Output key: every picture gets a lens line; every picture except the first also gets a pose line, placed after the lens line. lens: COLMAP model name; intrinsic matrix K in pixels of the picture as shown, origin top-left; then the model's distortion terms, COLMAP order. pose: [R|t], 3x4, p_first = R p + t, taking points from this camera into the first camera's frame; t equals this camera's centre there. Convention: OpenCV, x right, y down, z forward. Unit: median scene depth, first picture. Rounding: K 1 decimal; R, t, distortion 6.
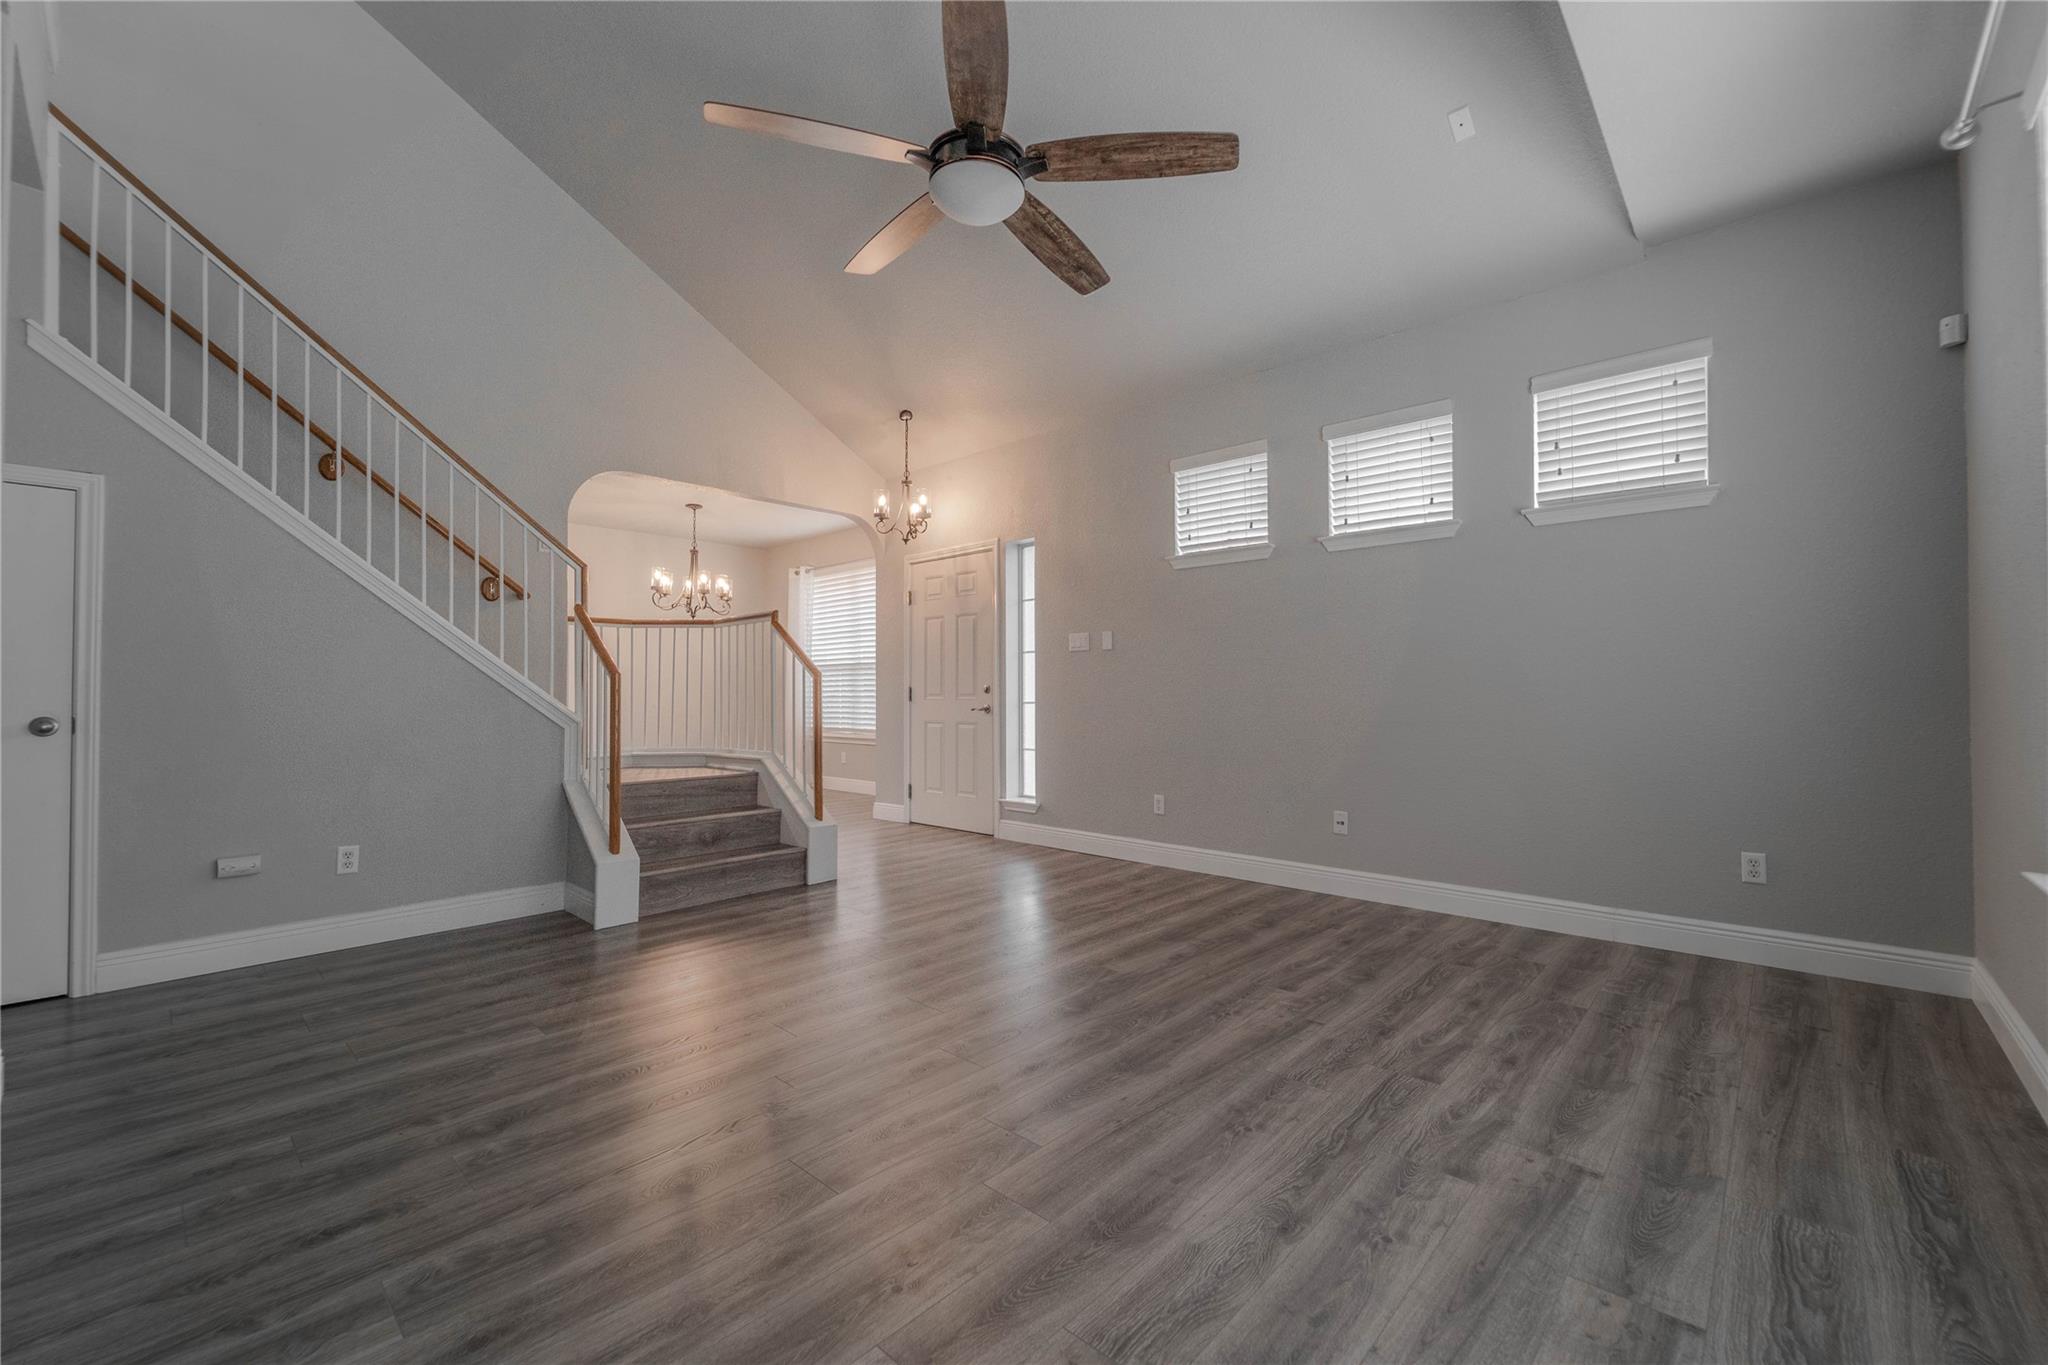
lens RADIAL K [[826.7, 0, 1035.8], [0, 826.7, 701.2], [0, 0, 1]] dist [0.003125, -0.002185]
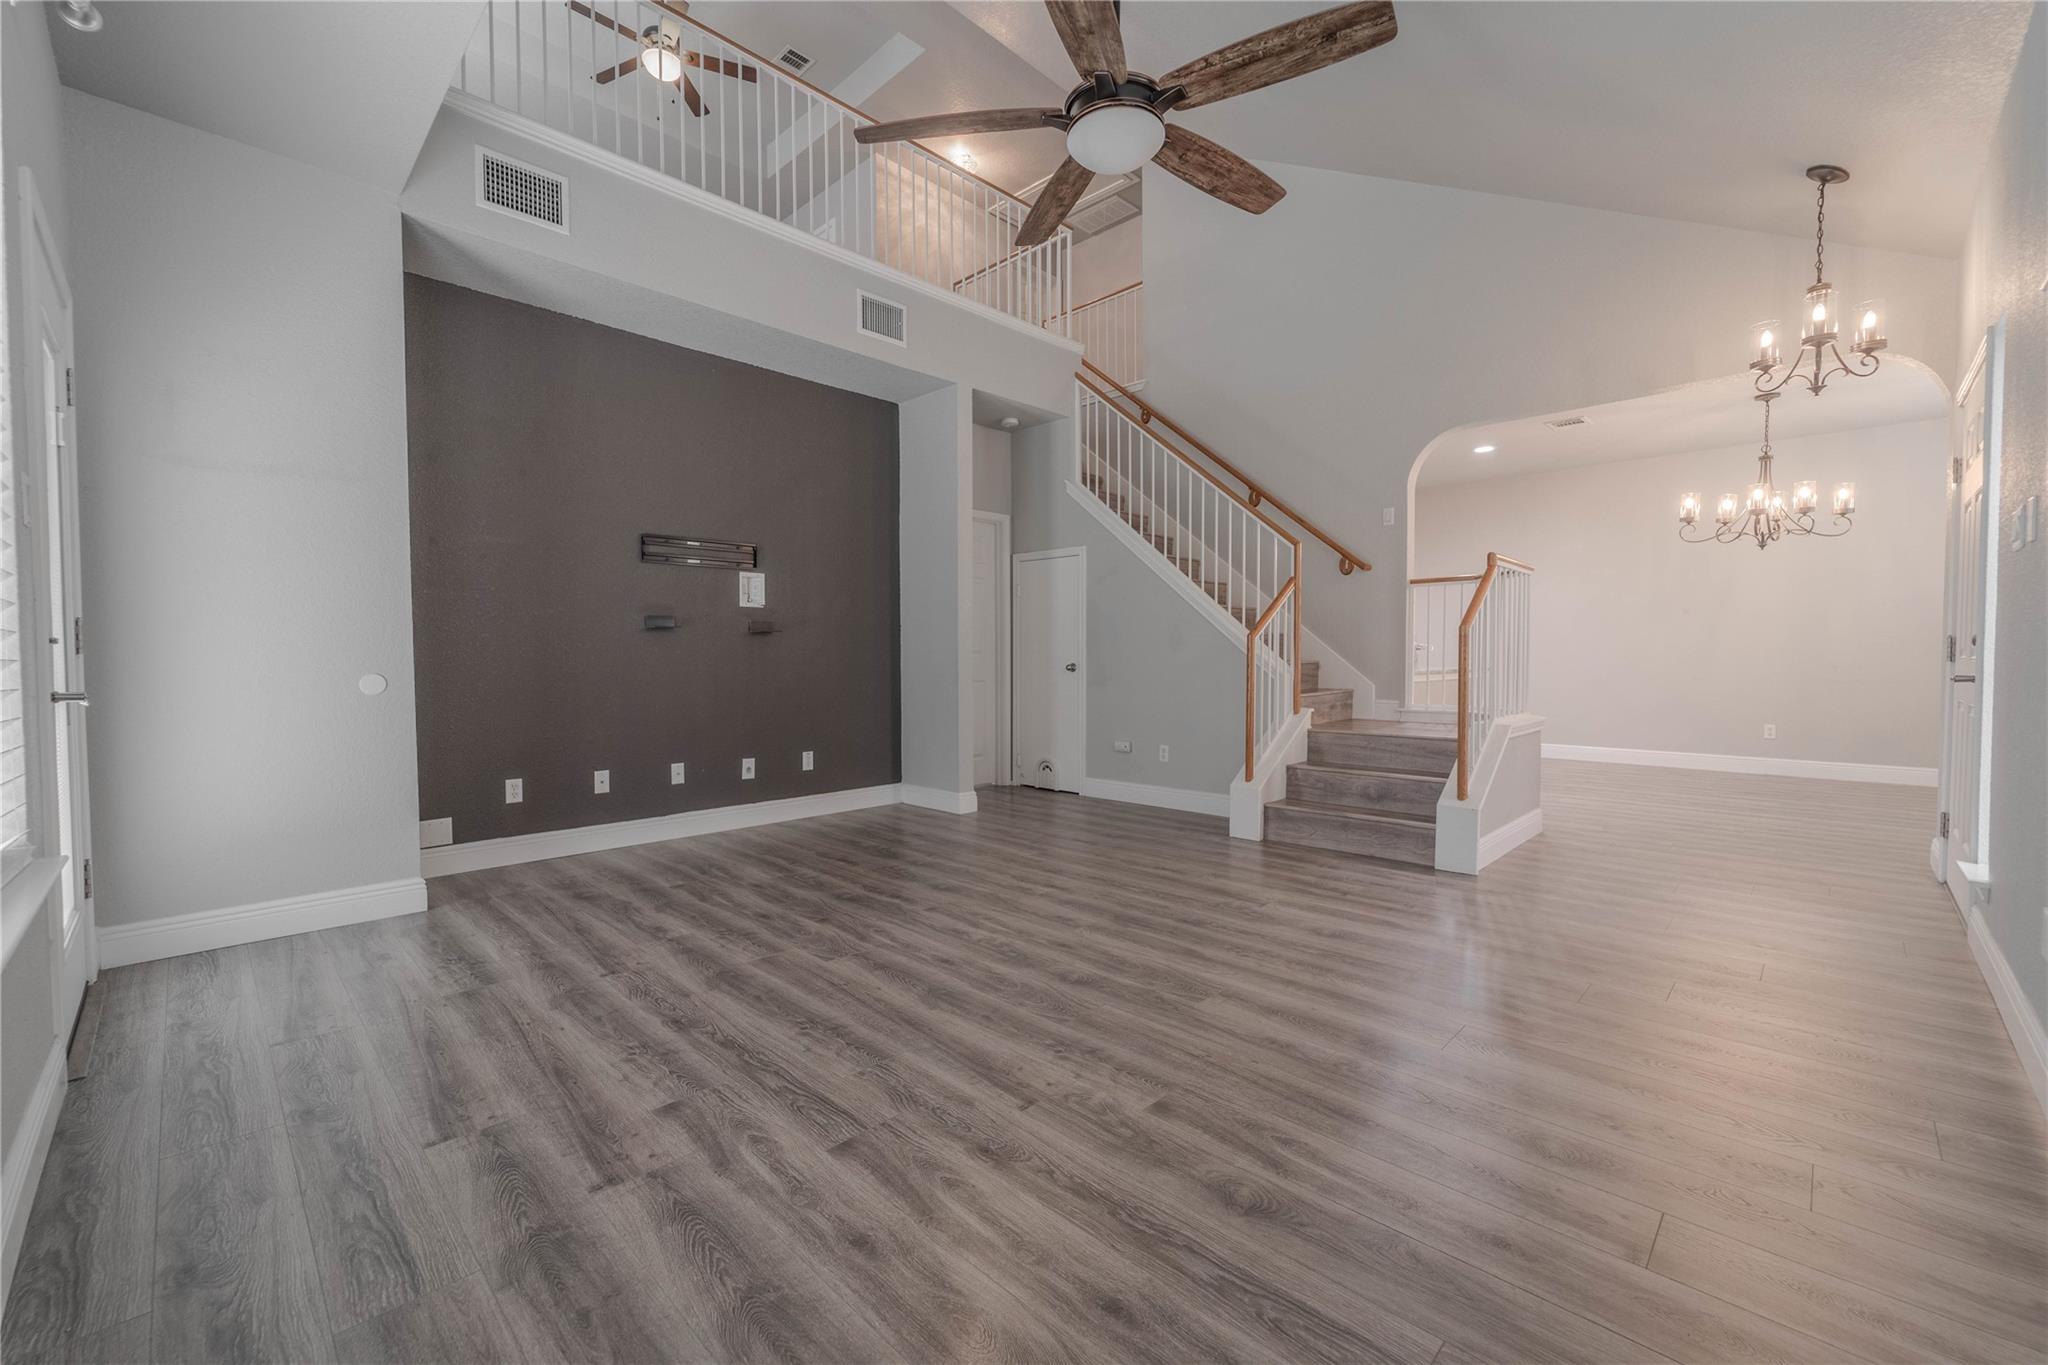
lens RADIAL K [[826.7, 0, 1029.4], [0, 826.7, 707.0], [0, 0, 1]] dist [0.003125, -0.002185]
pose [[-0.035771, 0.065424, -0.997216, 1.023321], [-0.004005, 0.997837, 0.065609, -0.009543], [0.999352, 0.006340, -0.035431, 1.006219]]
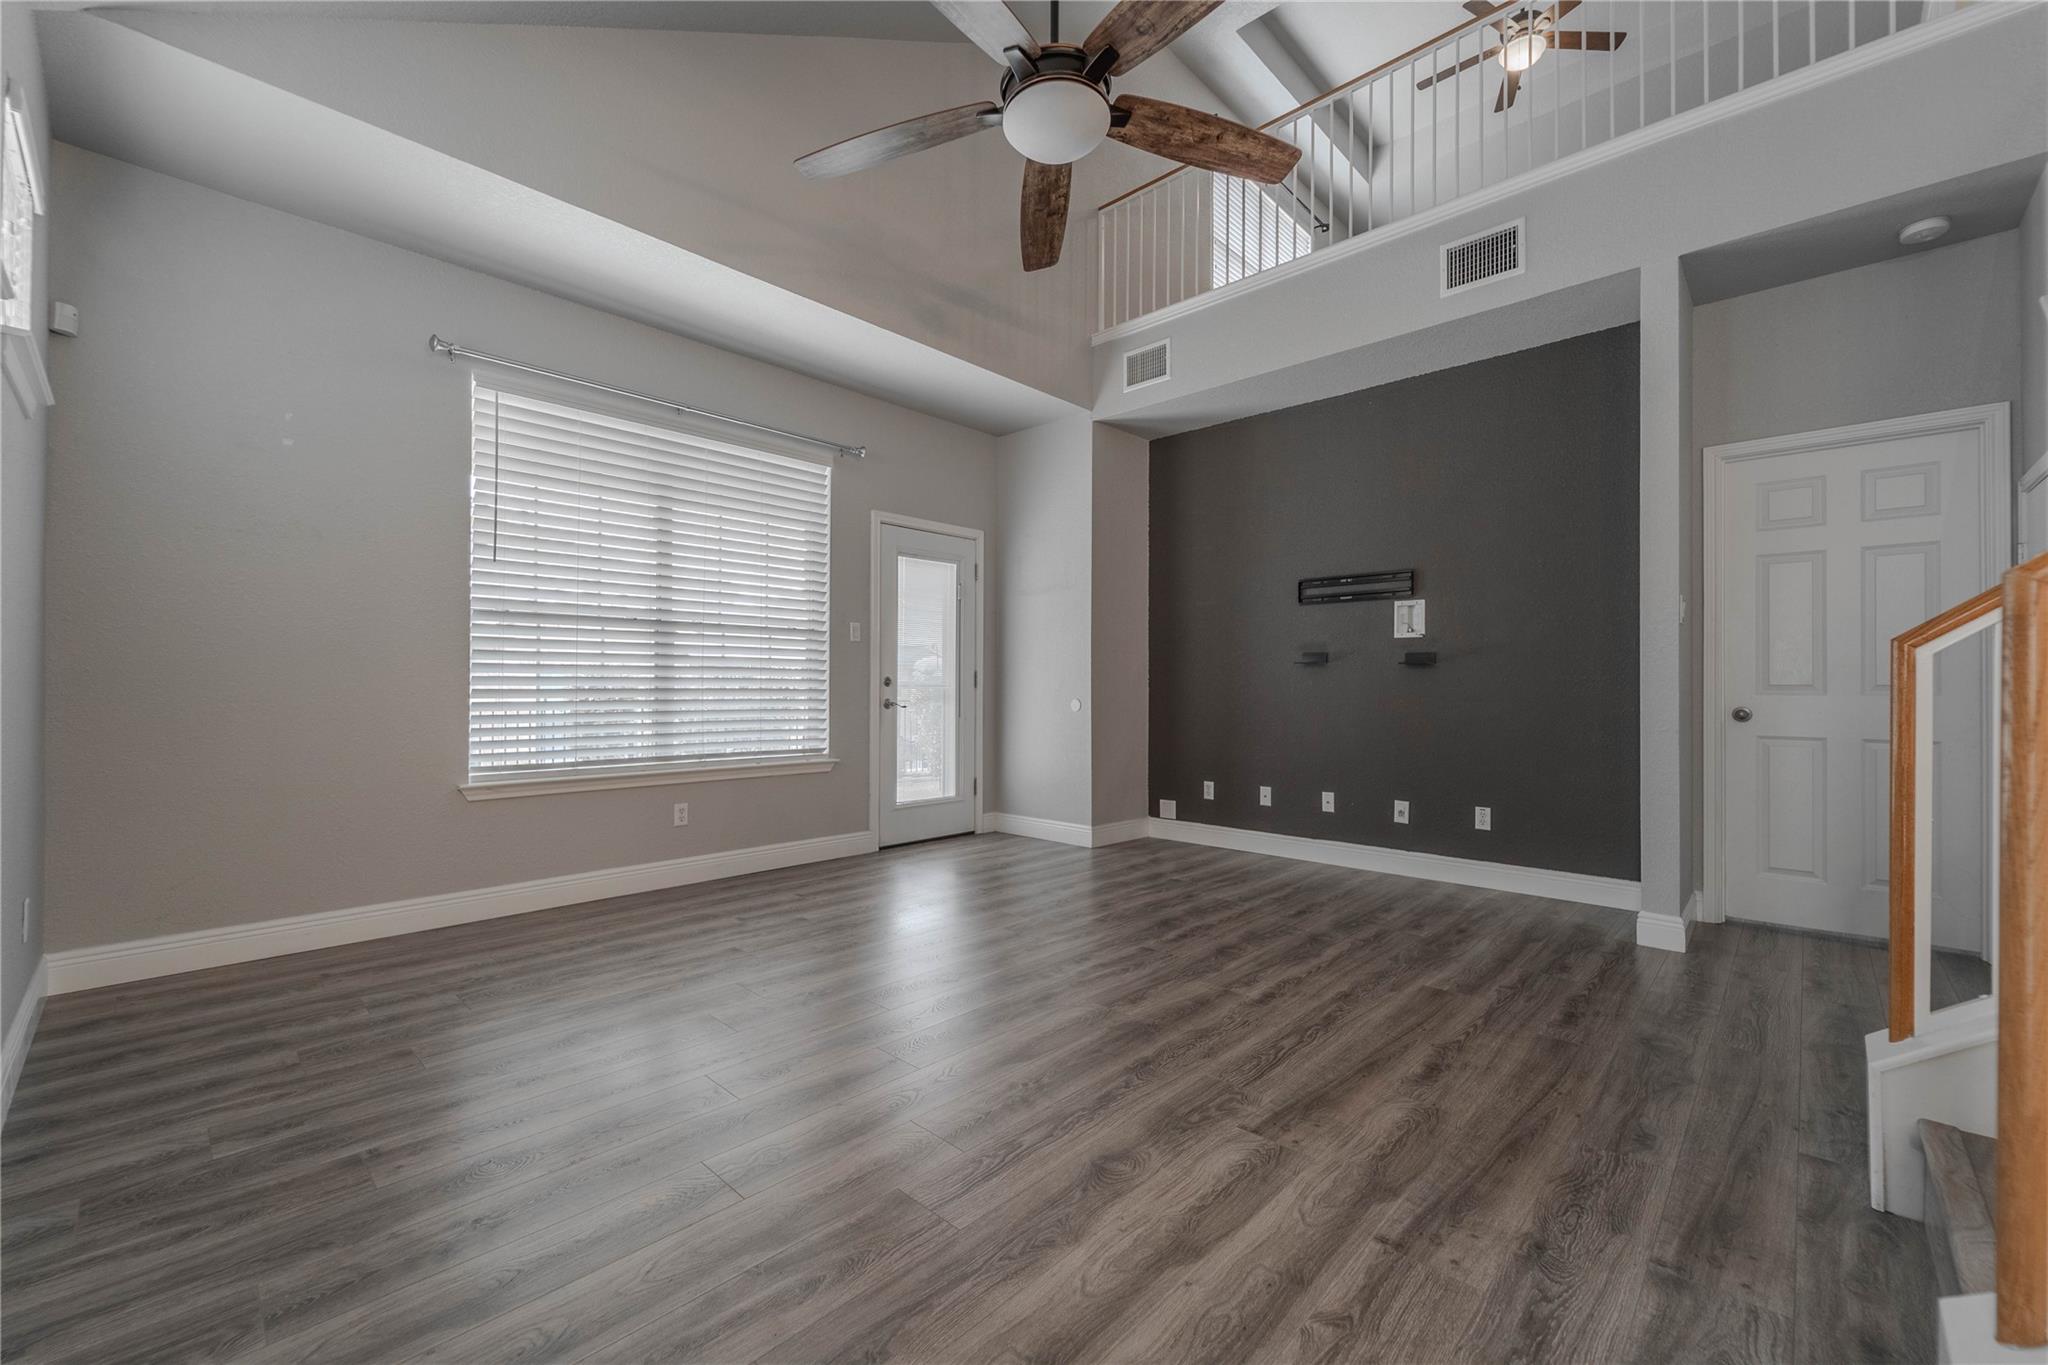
lens RADIAL K [[826.7, 0, 1016.1], [0, 826.7, 697.5], [0, 0, 1]] dist [0.003125, -0.002185]
pose [[-0.999493, -0.000722, 0.031823, -0.057816], [-0.000172, 0.999851, 0.017289, -0.013304], [-0.031831, 0.017275, -0.999344, 2.044668]]
